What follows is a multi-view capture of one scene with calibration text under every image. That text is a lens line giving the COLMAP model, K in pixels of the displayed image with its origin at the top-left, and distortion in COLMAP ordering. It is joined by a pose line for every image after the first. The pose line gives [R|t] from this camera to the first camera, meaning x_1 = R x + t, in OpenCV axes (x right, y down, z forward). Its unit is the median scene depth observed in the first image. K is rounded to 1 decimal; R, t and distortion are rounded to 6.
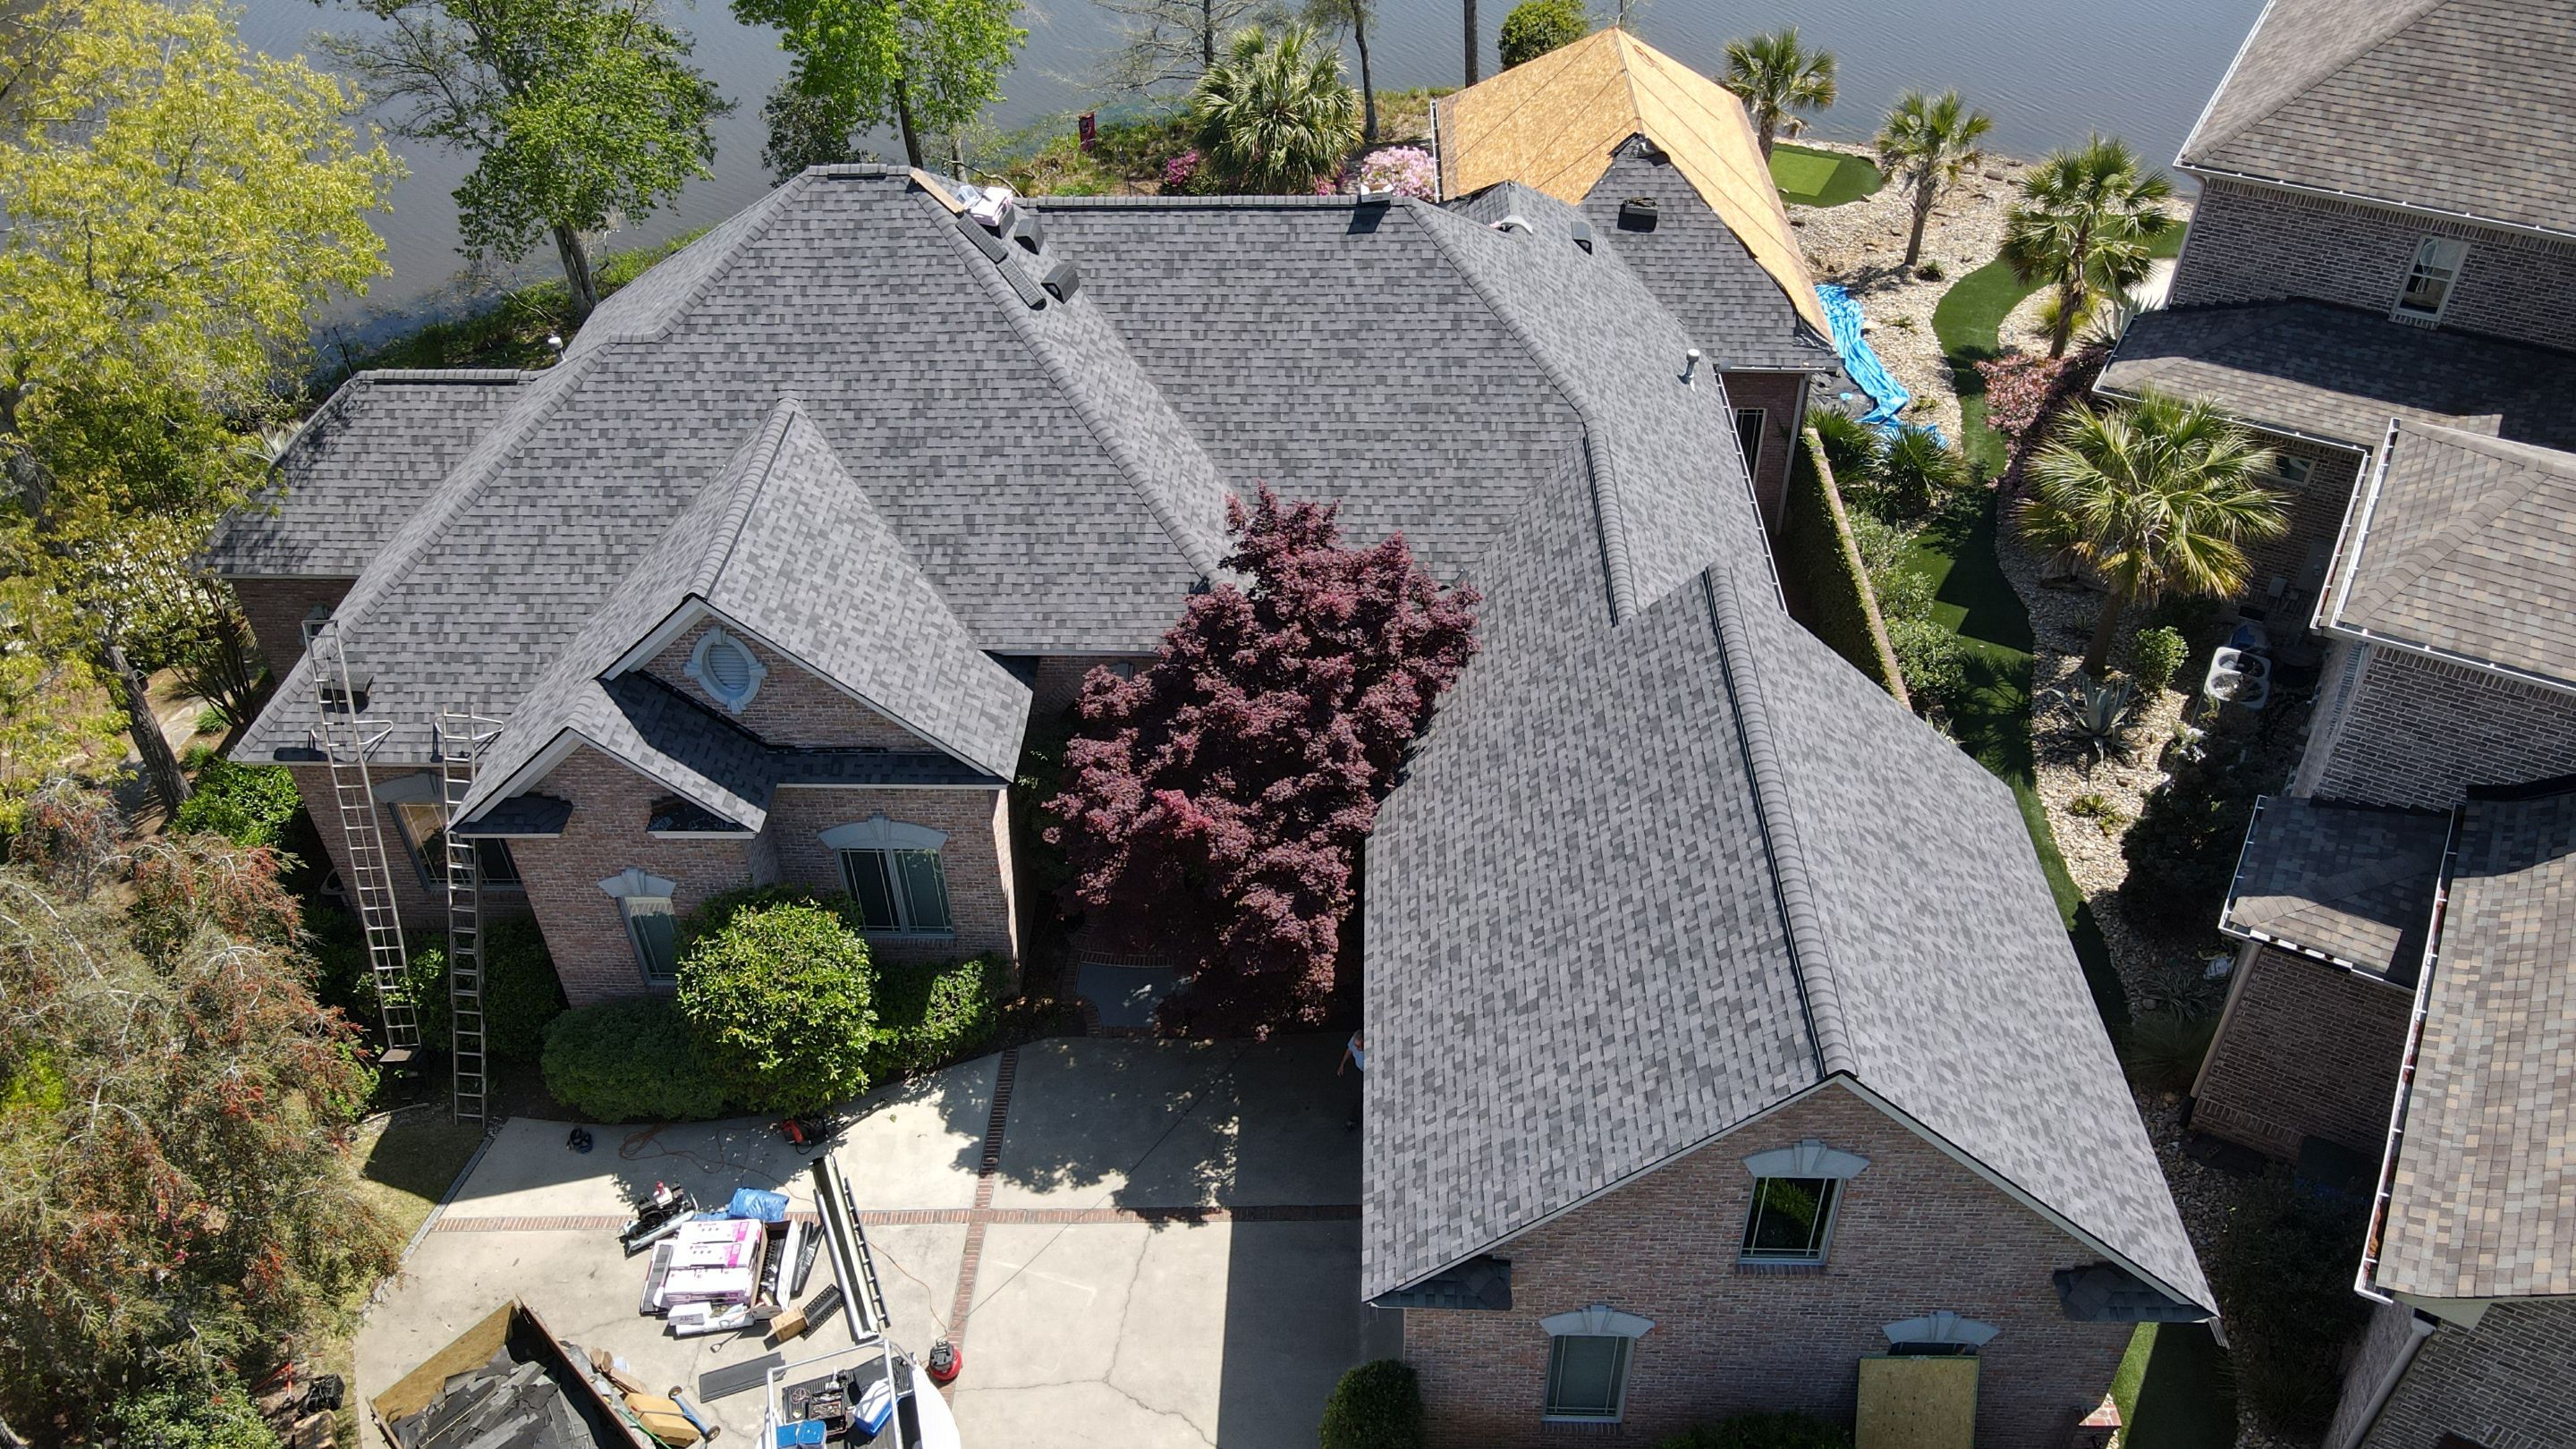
lens RADIAL K [[1927.2, 0, 1290.1], [0, 1927.2, 719.0], [0, 0, 1]] dist [-0.011717, 0.042903]
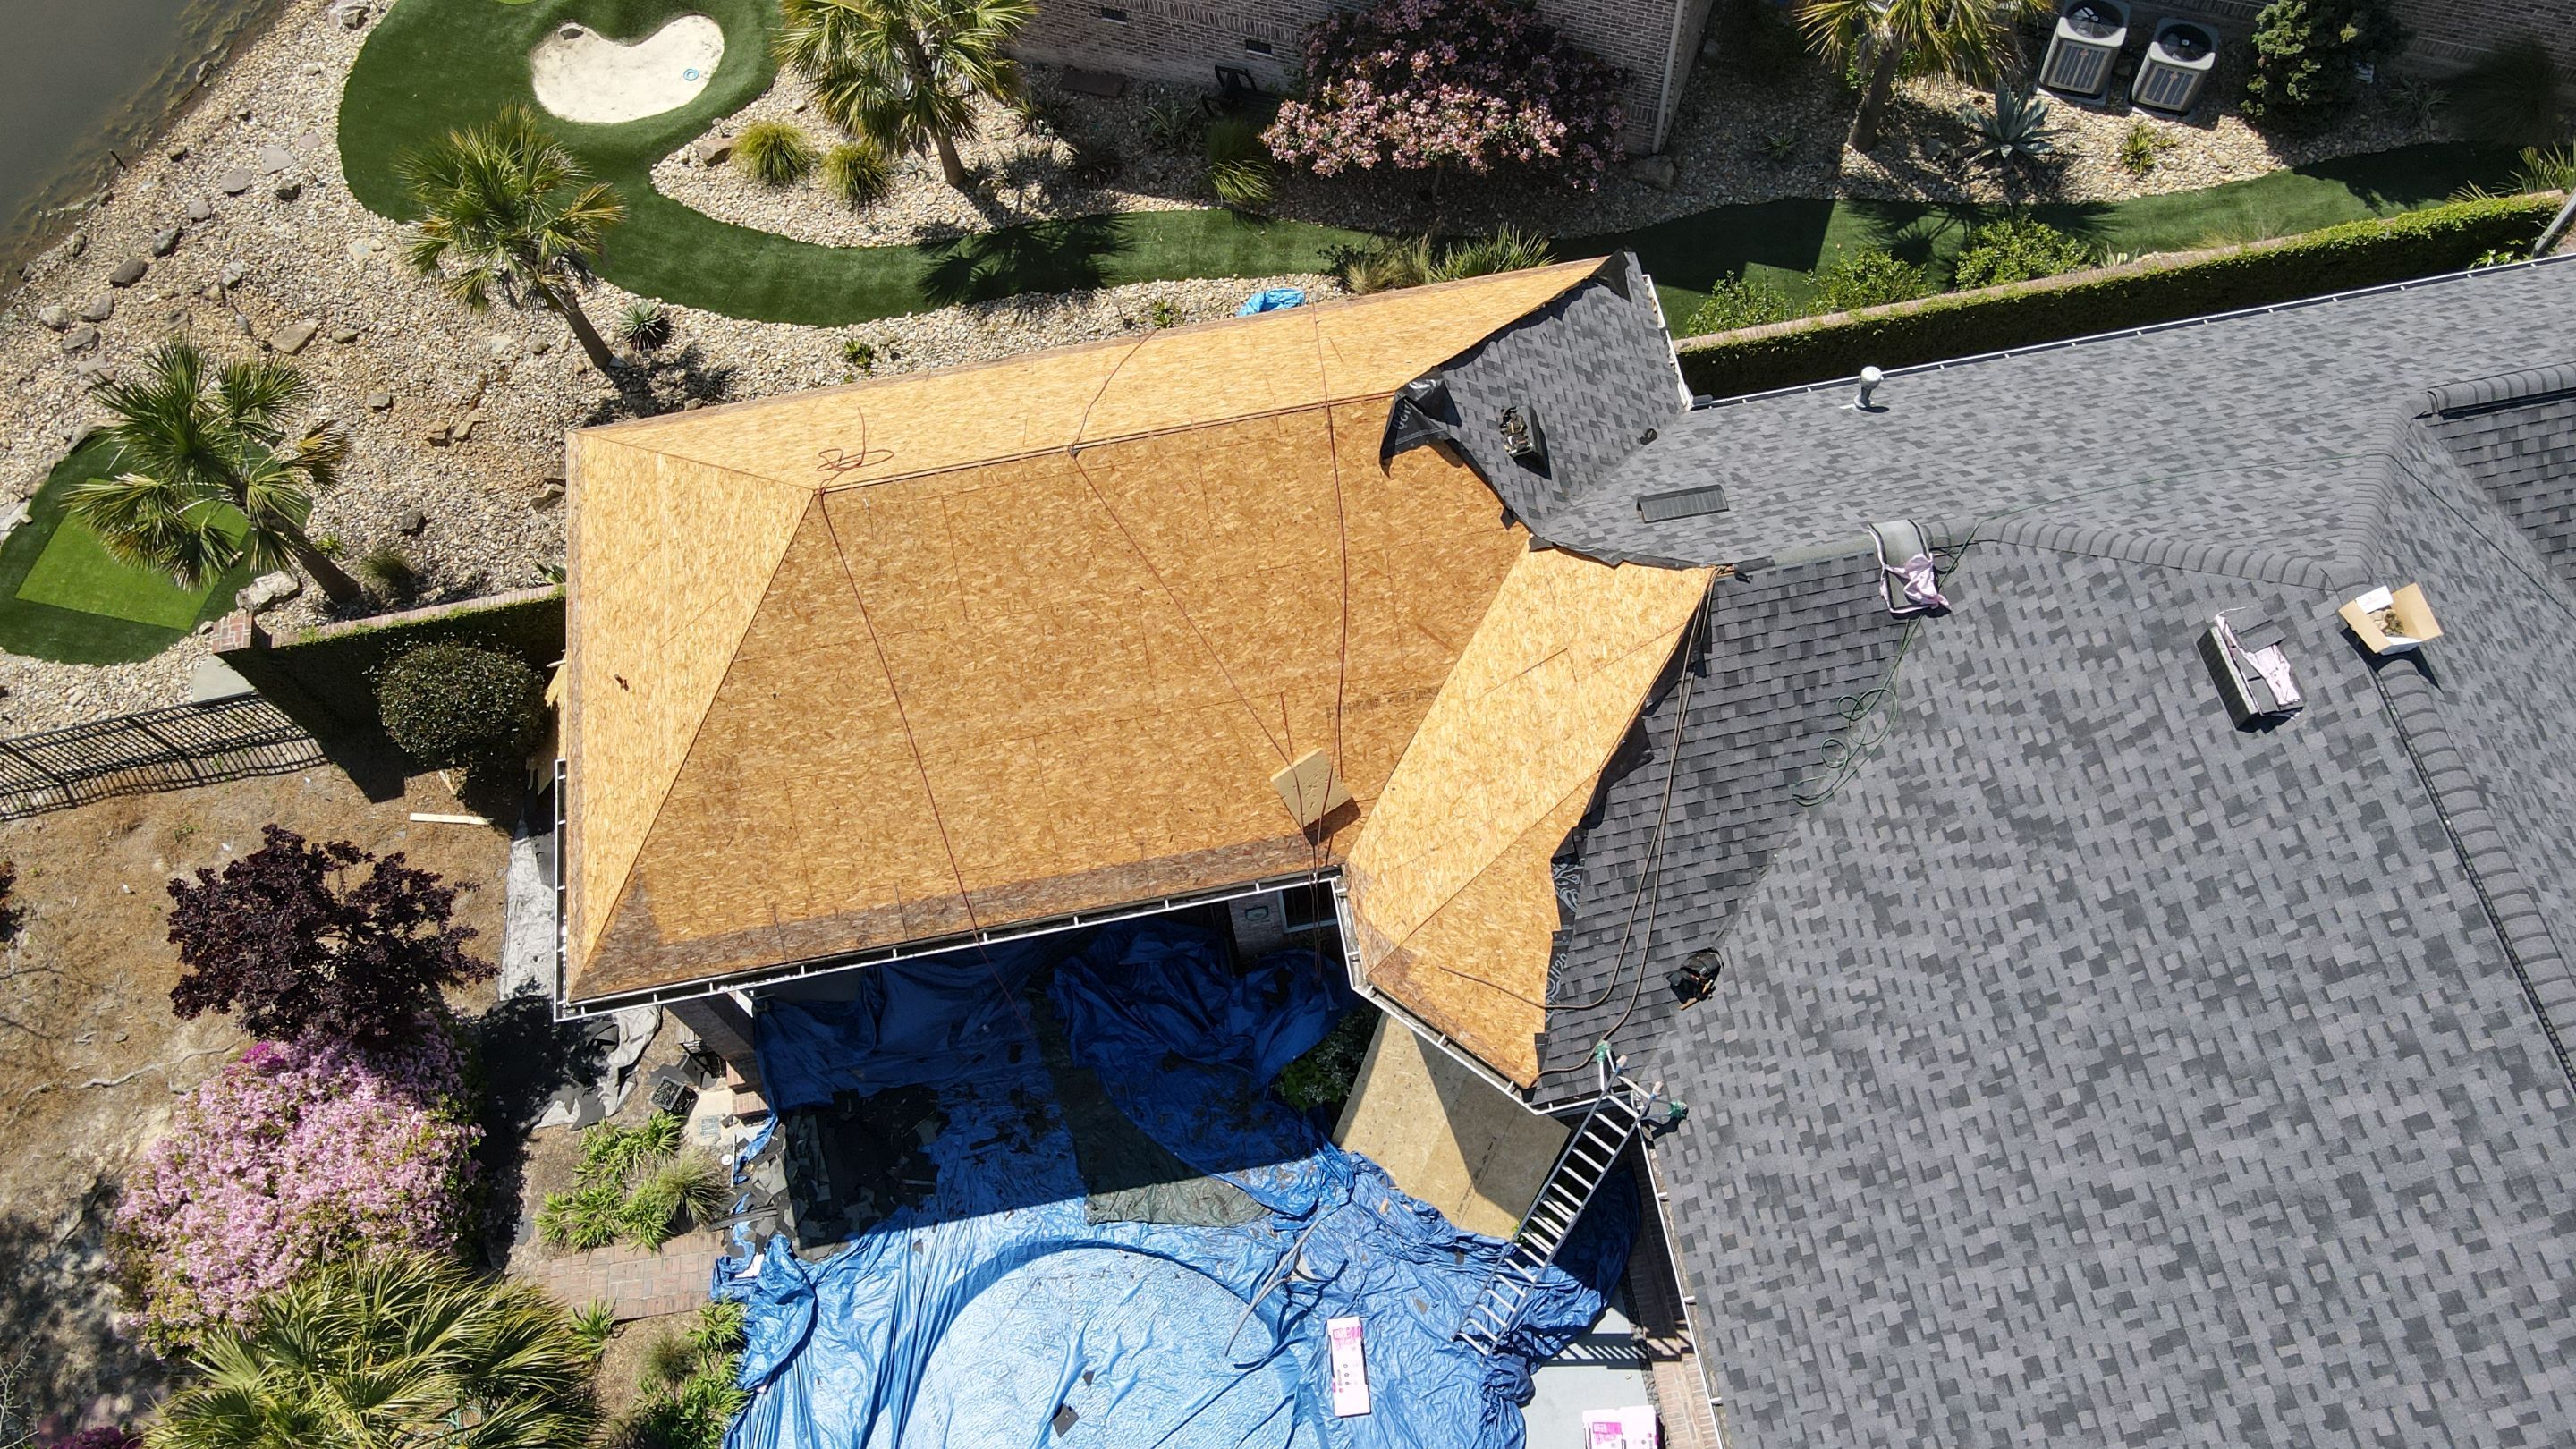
lens RADIAL K [[1927.2, 0, 1290.1], [0, 1927.2, 719.0], [0, 0, 1]] dist [-0.011717, 0.042903]
pose [[-0.208827, -0.863407, 0.459259, -0.164535], [0.651464, 0.227429, 0.723789, -0.958108], [-0.729374, 0.450338, 0.514986, 1.140934]]
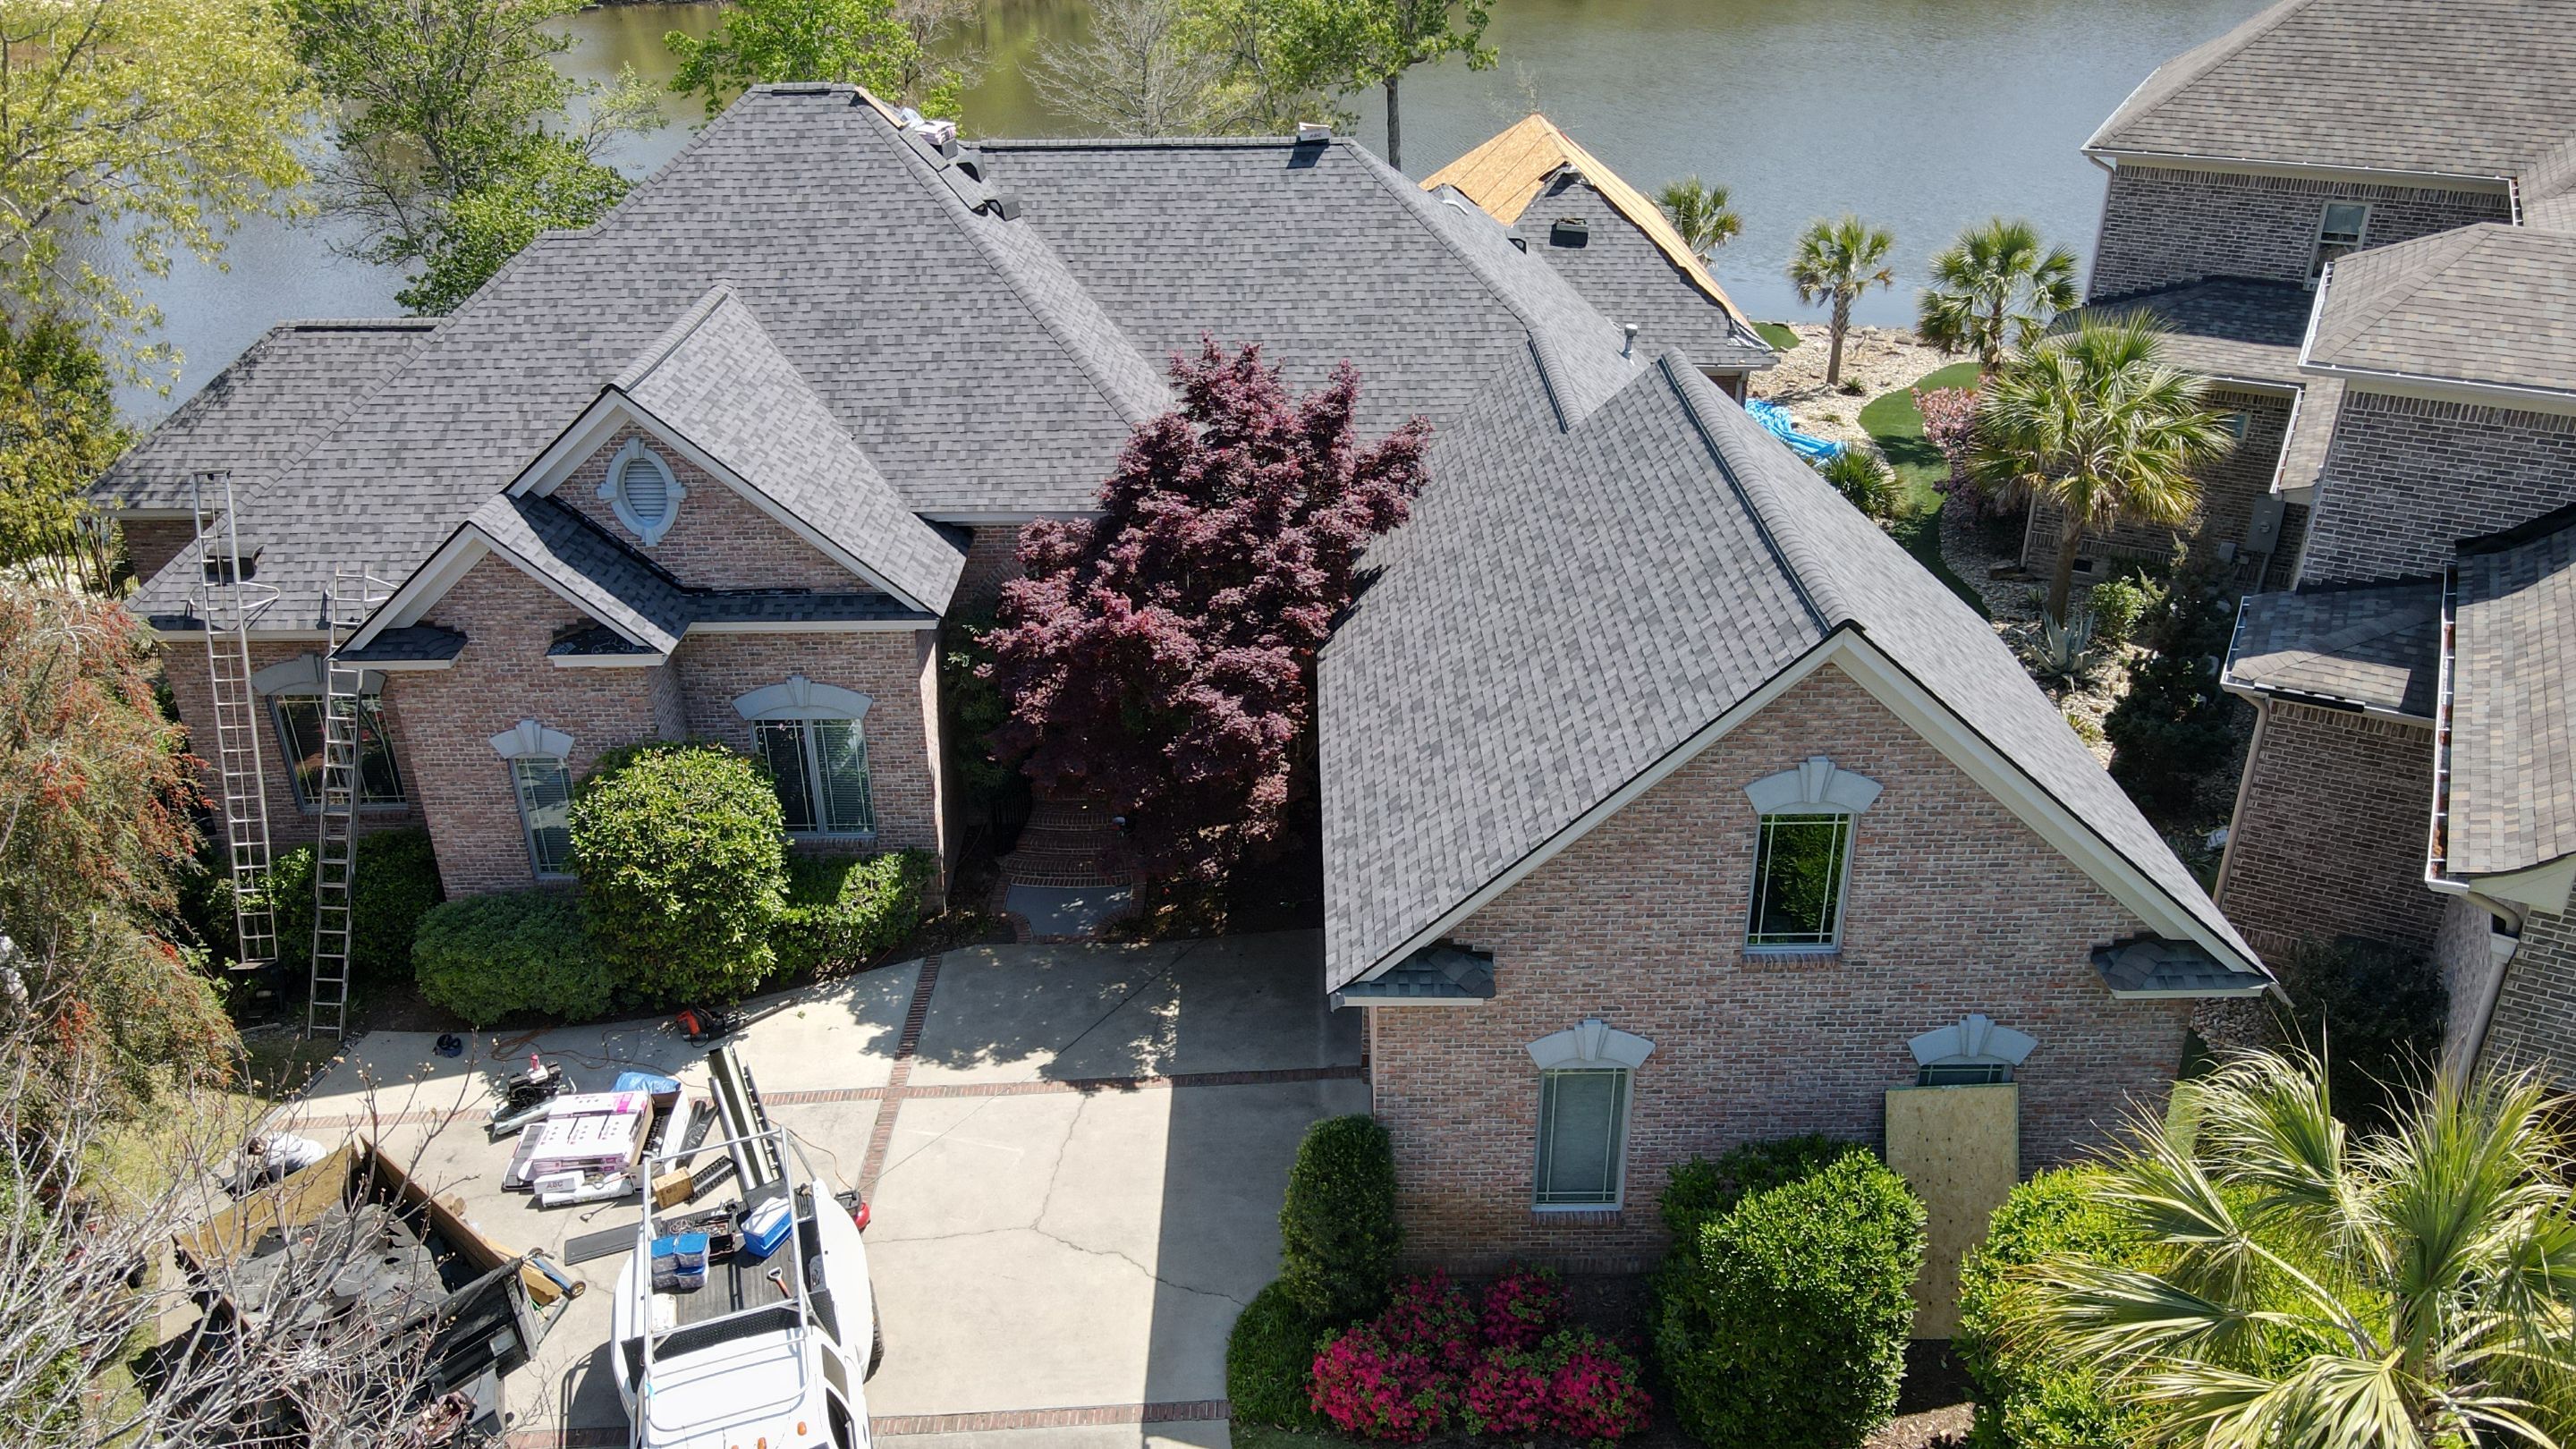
lens RADIAL K [[1927.2, 0, 1290.1], [0, 1927.2, 719.0], [0, 0, 1]] dist [-0.011717, 0.042903]
pose [[0.999329, -0.006939, 0.035953, -0.007940], [0.014375, 0.977398, -0.210917, 0.267972], [-0.033677, 0.211293, 0.976842, 0.078841]]
